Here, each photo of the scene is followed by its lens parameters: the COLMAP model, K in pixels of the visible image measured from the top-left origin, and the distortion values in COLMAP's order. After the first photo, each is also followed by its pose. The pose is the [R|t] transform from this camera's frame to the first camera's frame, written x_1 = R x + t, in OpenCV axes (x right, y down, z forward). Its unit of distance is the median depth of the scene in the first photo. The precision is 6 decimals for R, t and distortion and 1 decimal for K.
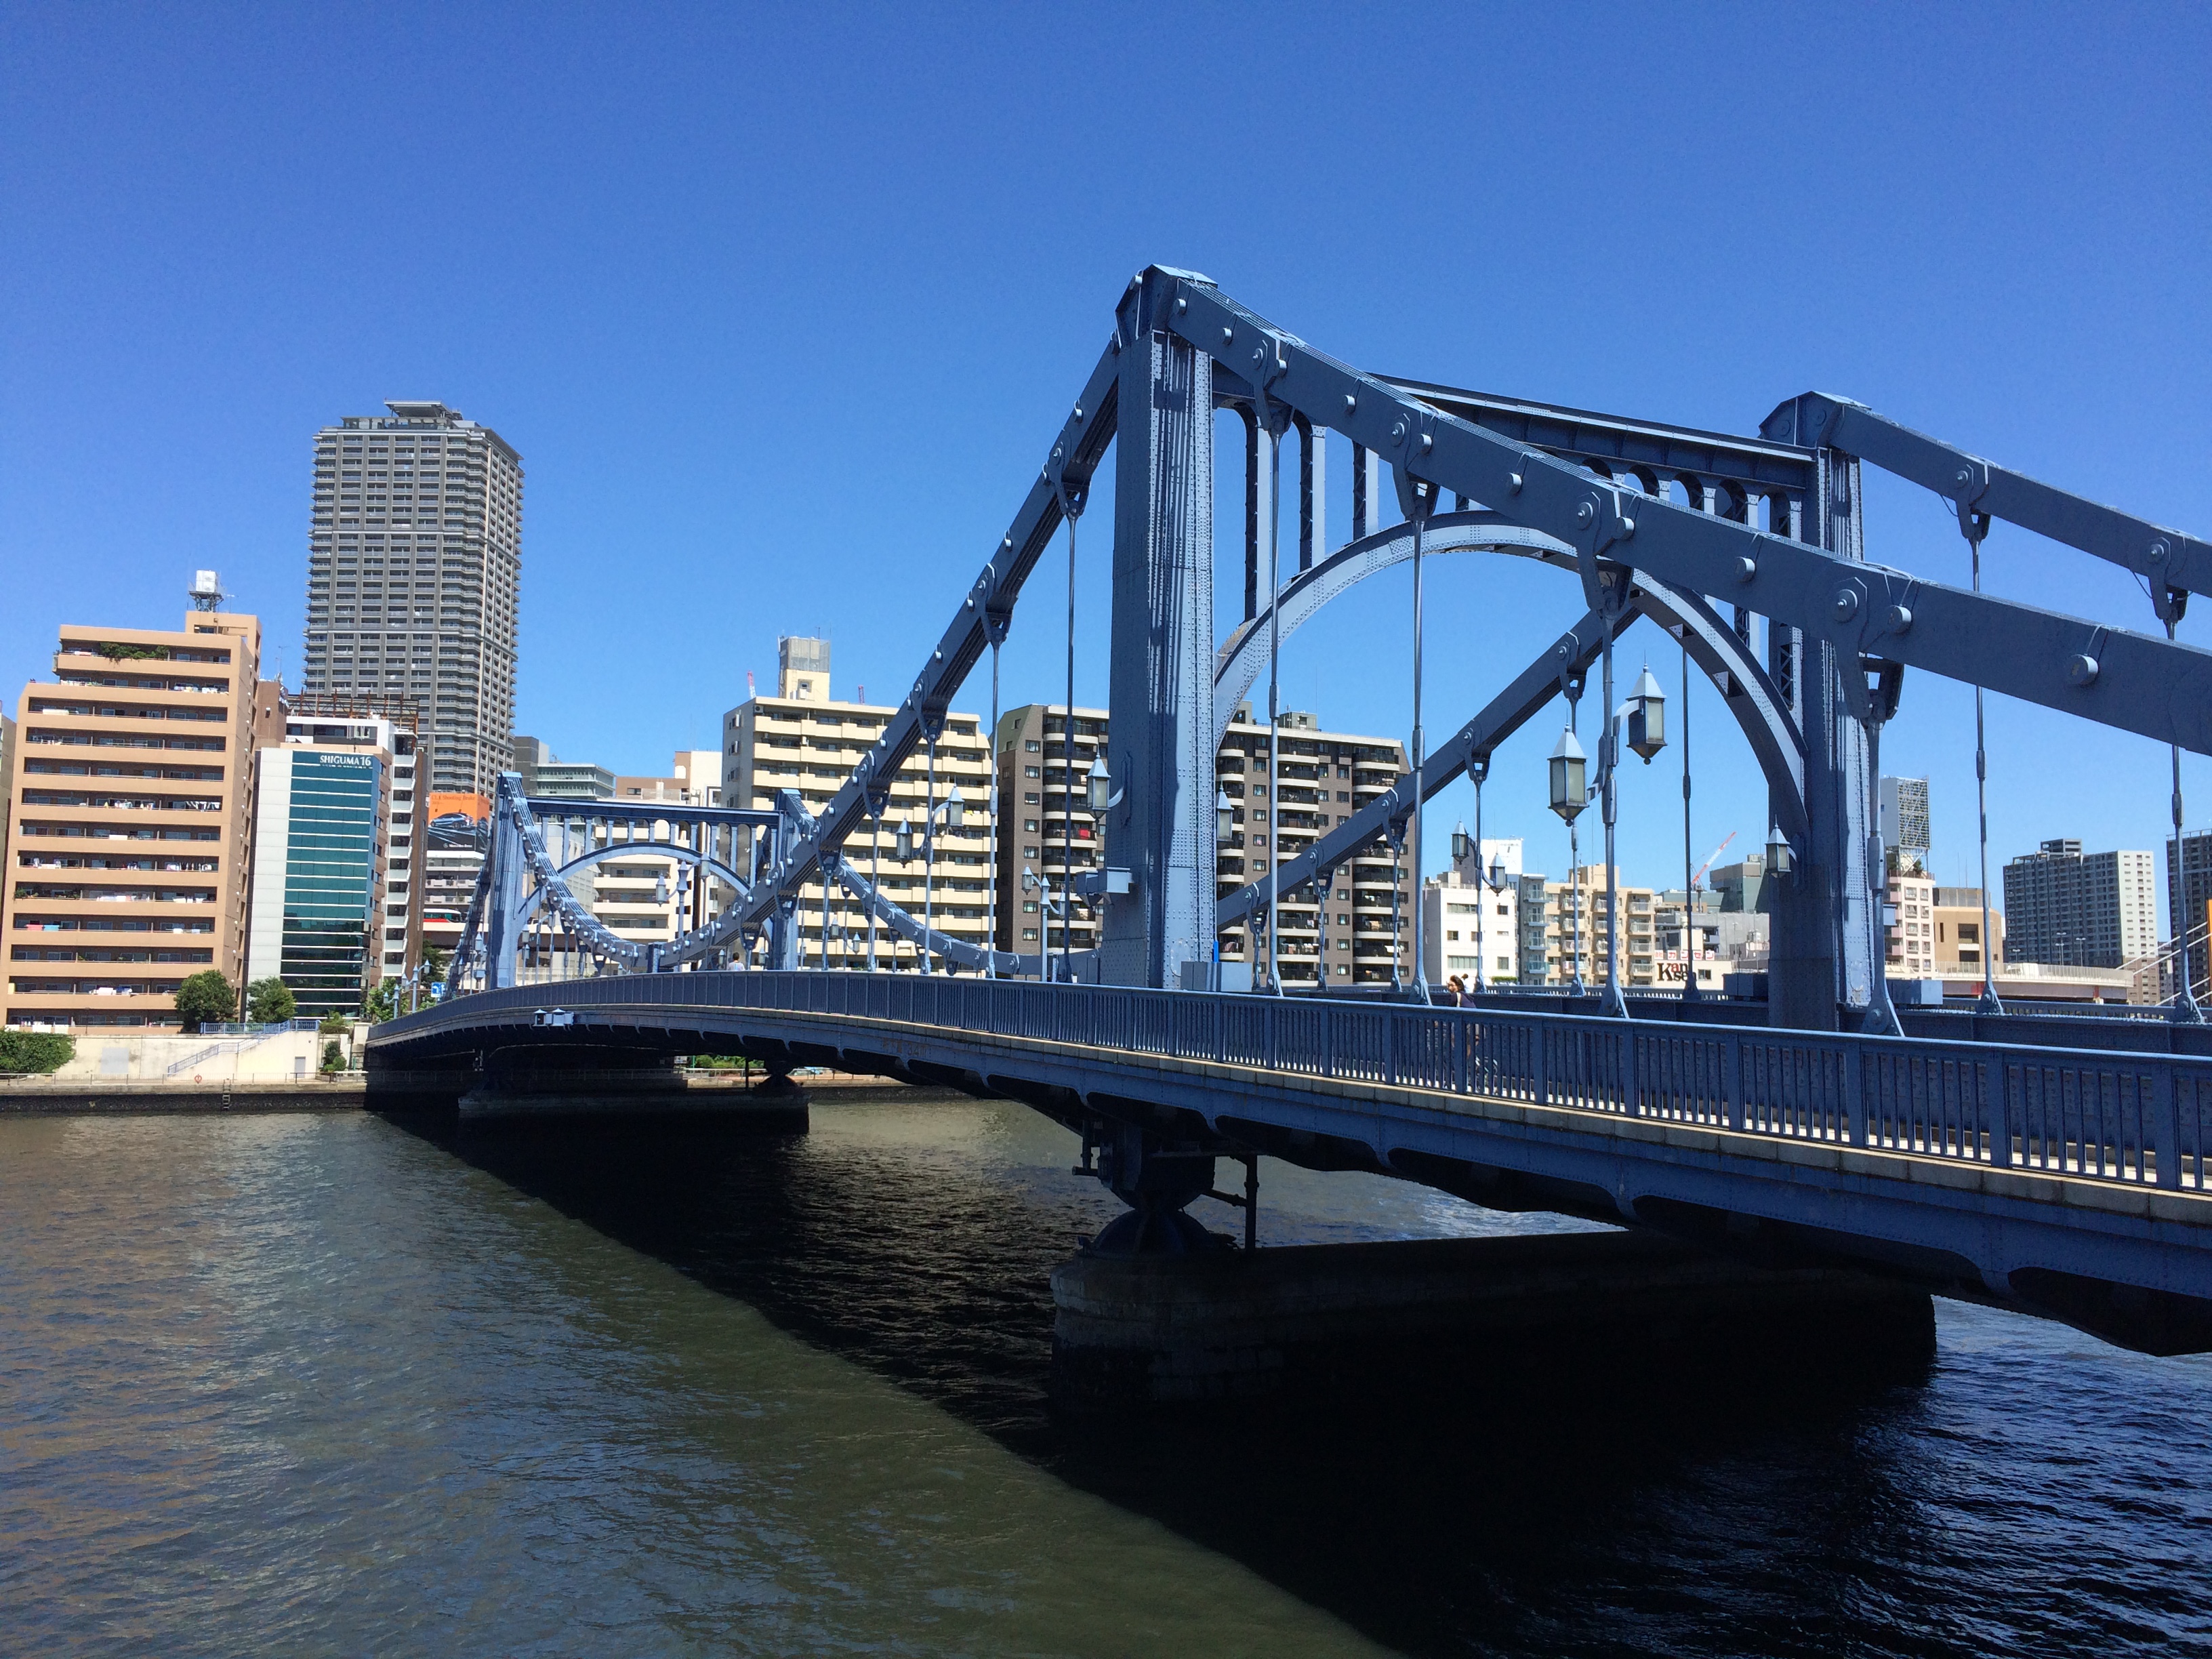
lens RADIAL K [[1896.5, 0, 1106.0], [0, 1896.5, 829.5], [0, 0, 1]] dist [0.053412, -0.010789]
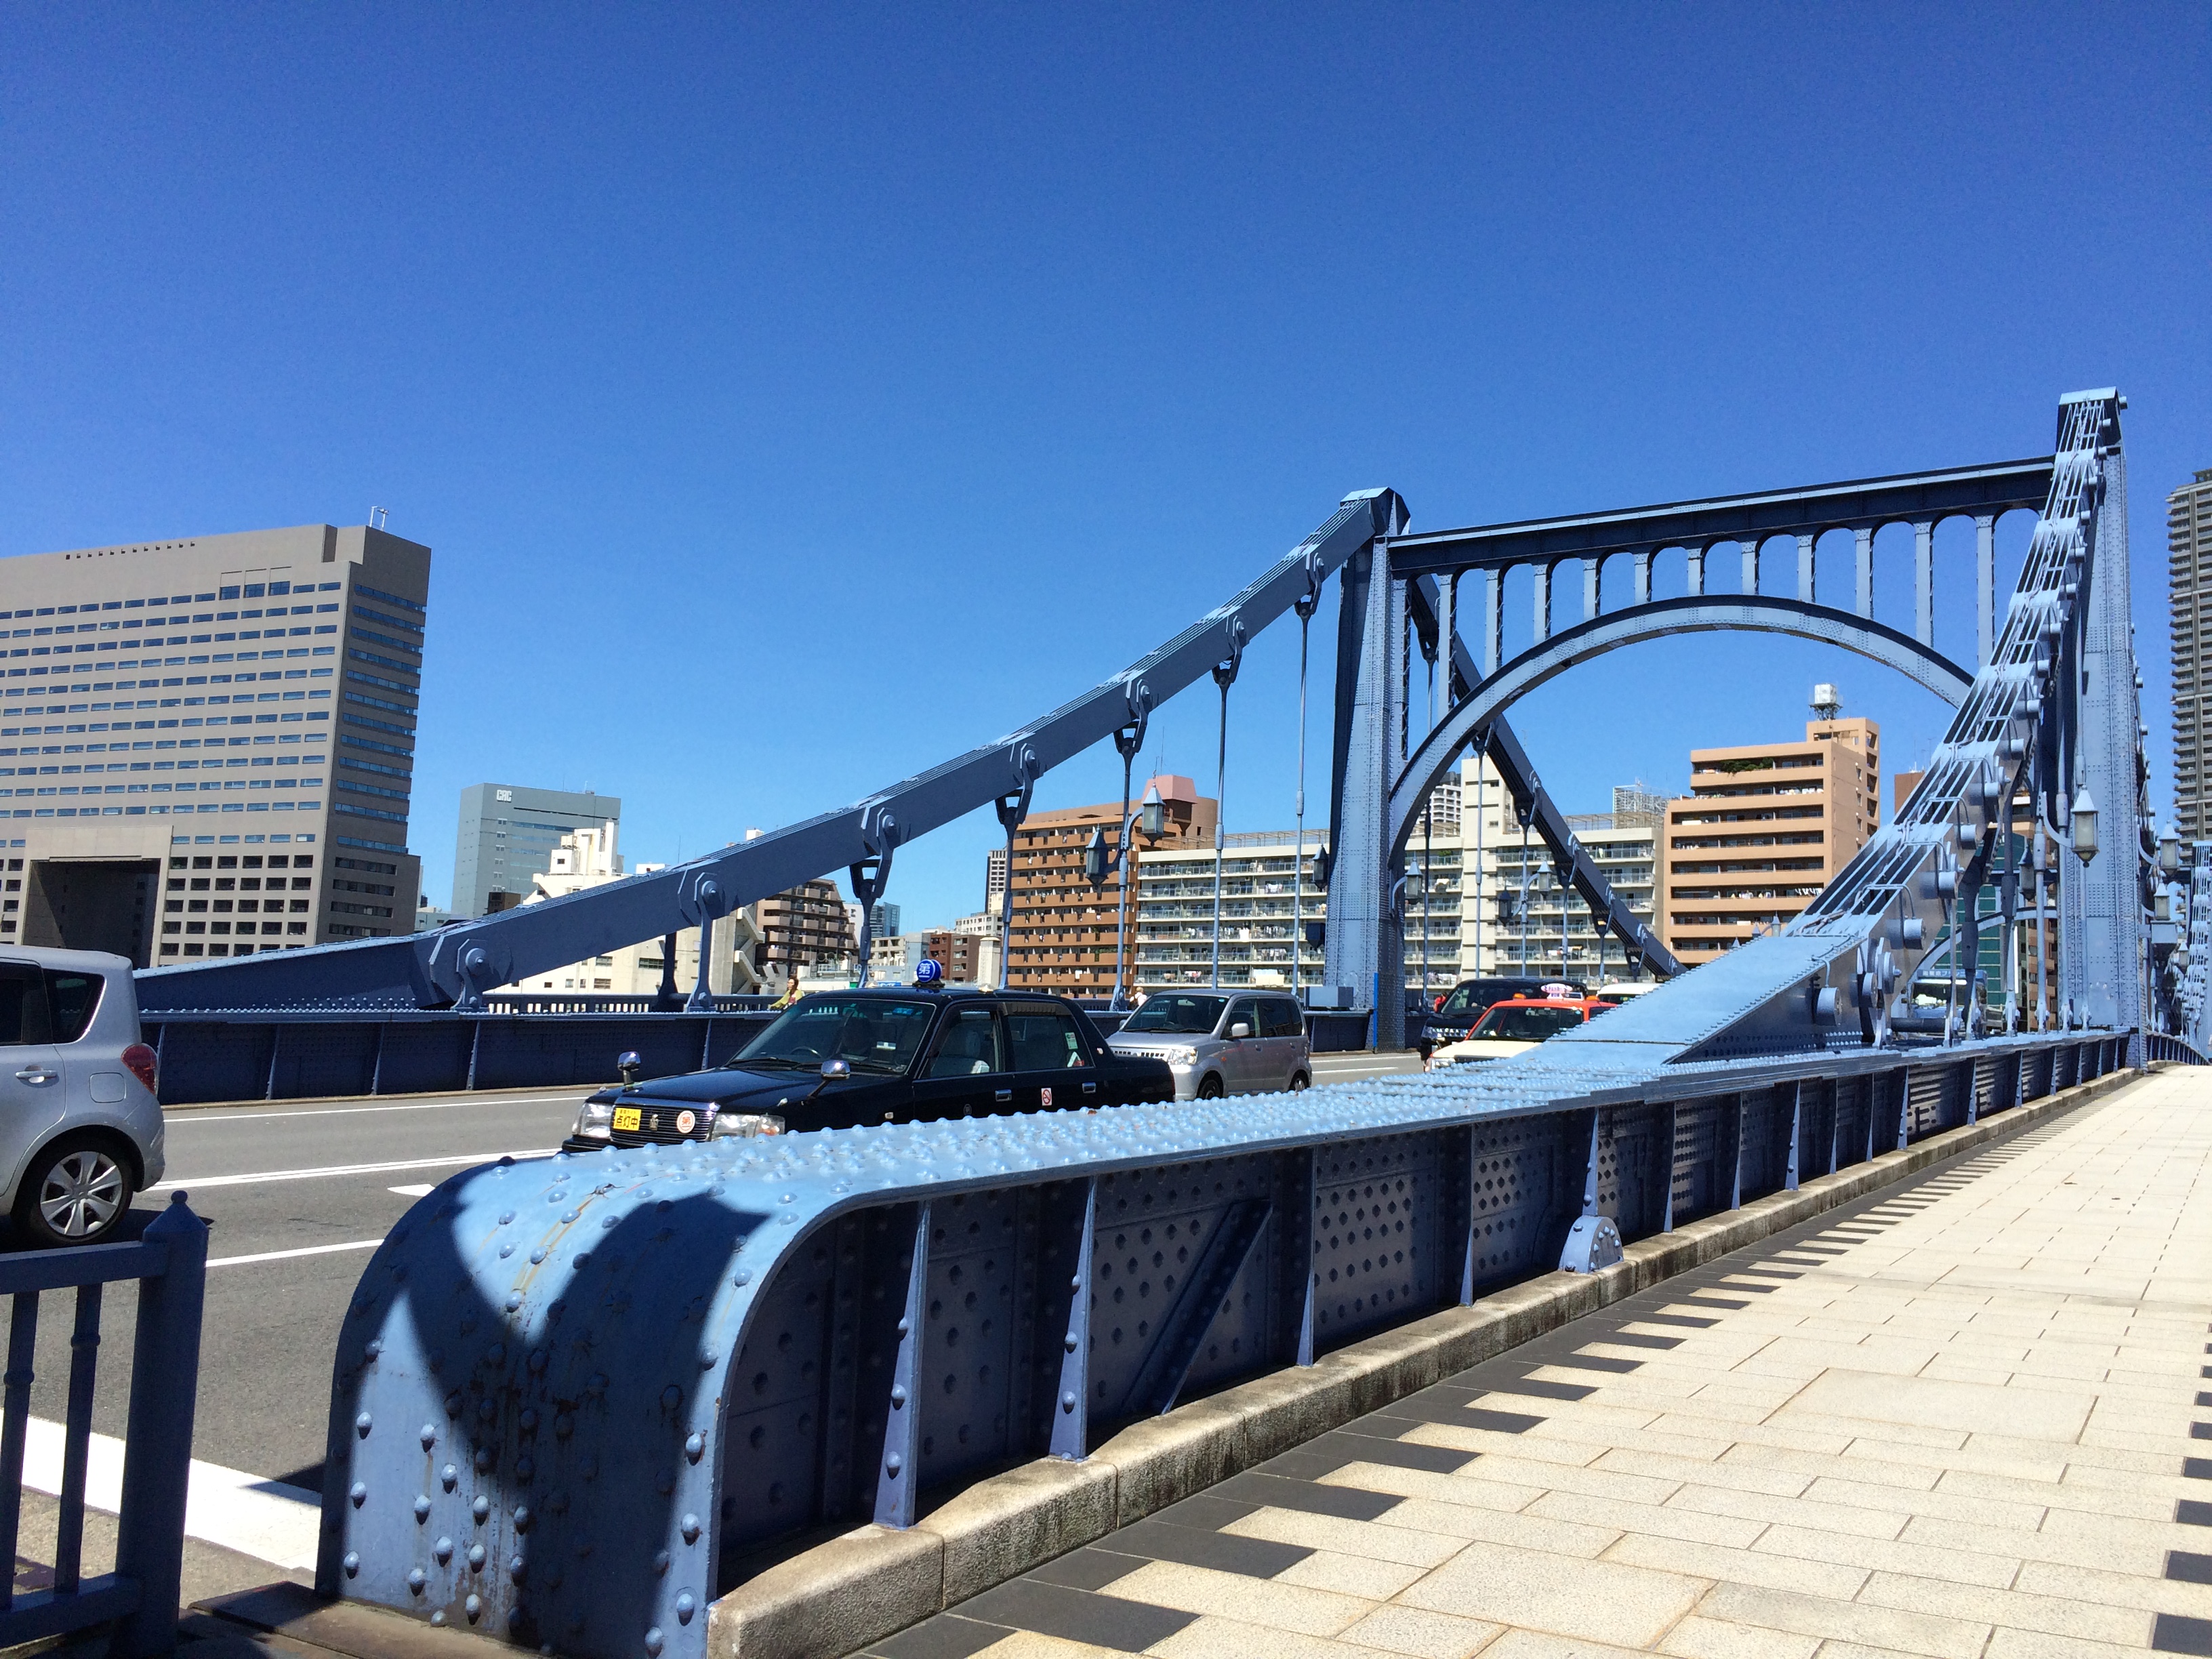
lens RADIAL K [[1896.5, 0, 1106.0], [0, 1896.5, 829.5], [0, 0, 1]] dist [0.053412, -0.010789]
pose [[0.555706, -0.086029, -0.826916, 0.182114], [0.050532, 0.996288, -0.069691, 0.006544], [0.829842, -0.003058, 0.557990, 0.013824]]
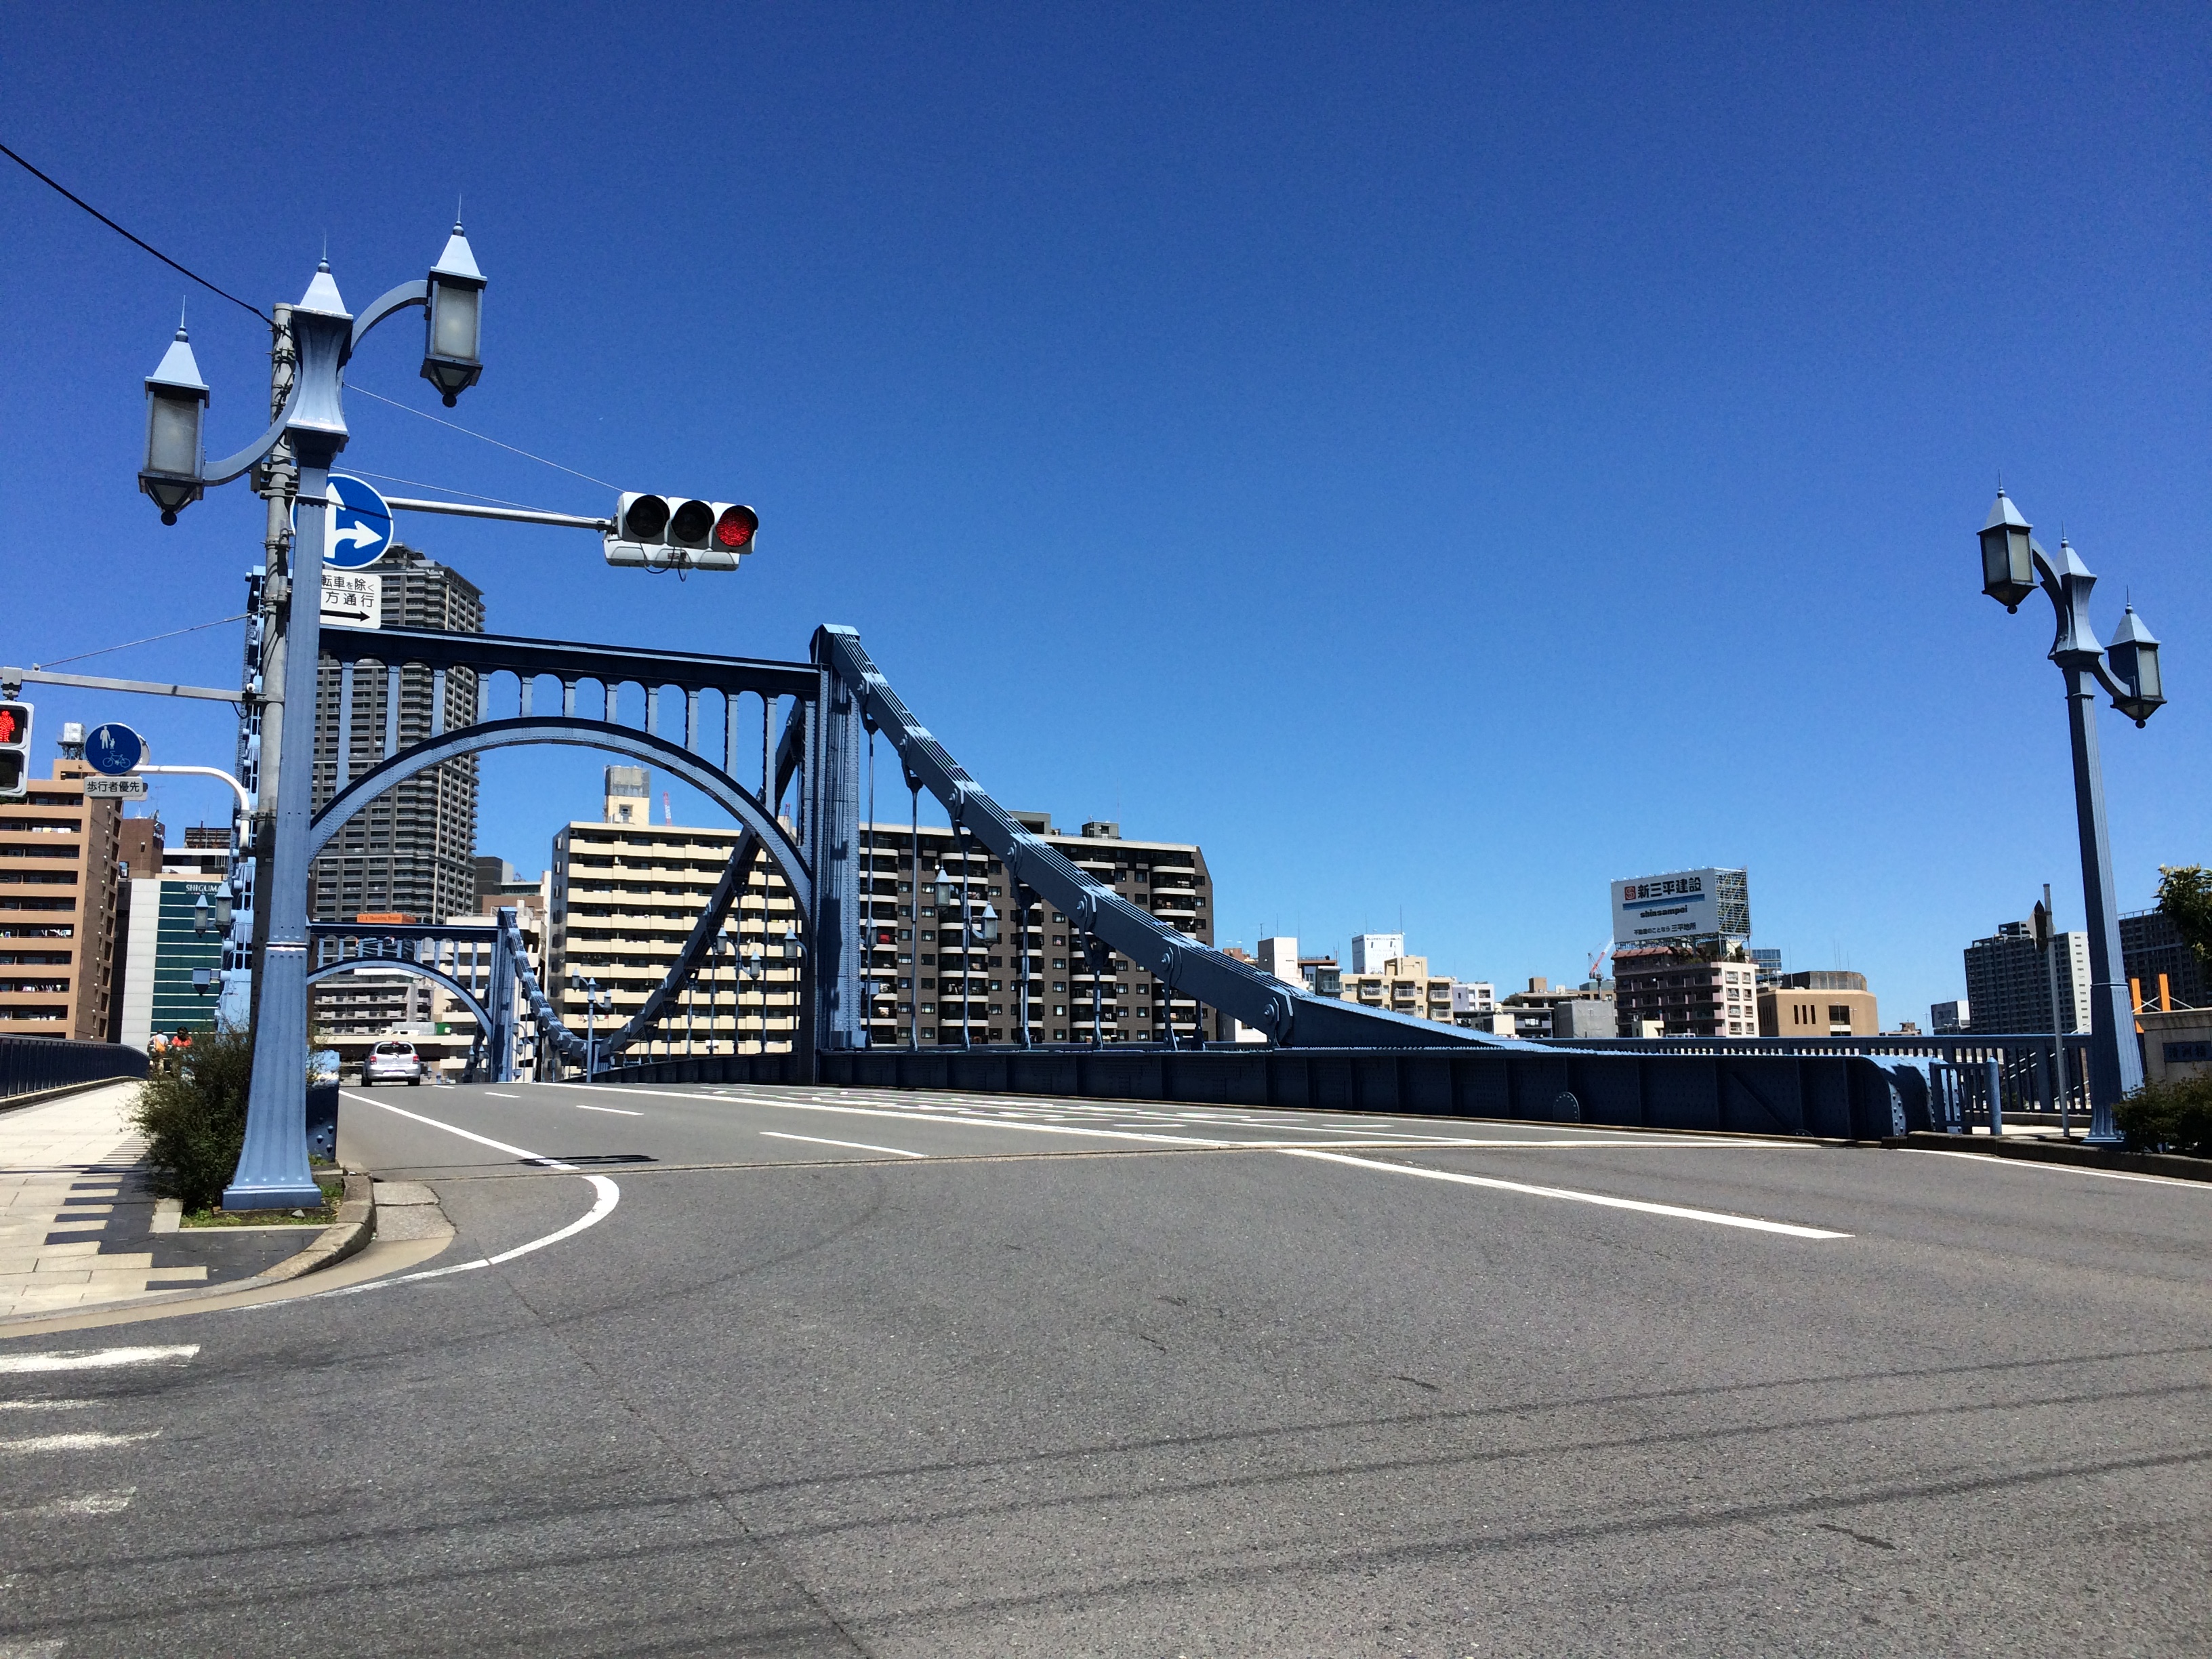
lens RADIAL K [[1896.5, 0, 1106.0], [0, 1896.5, 829.5], [0, 0, 1]] dist [0.053412, -0.010789]
pose [[0.999545, -0.023698, -0.018657, 0.125131], [0.022653, 0.998266, -0.054332, 0.001652], [0.019912, 0.053885, 0.998349, -0.086442]]
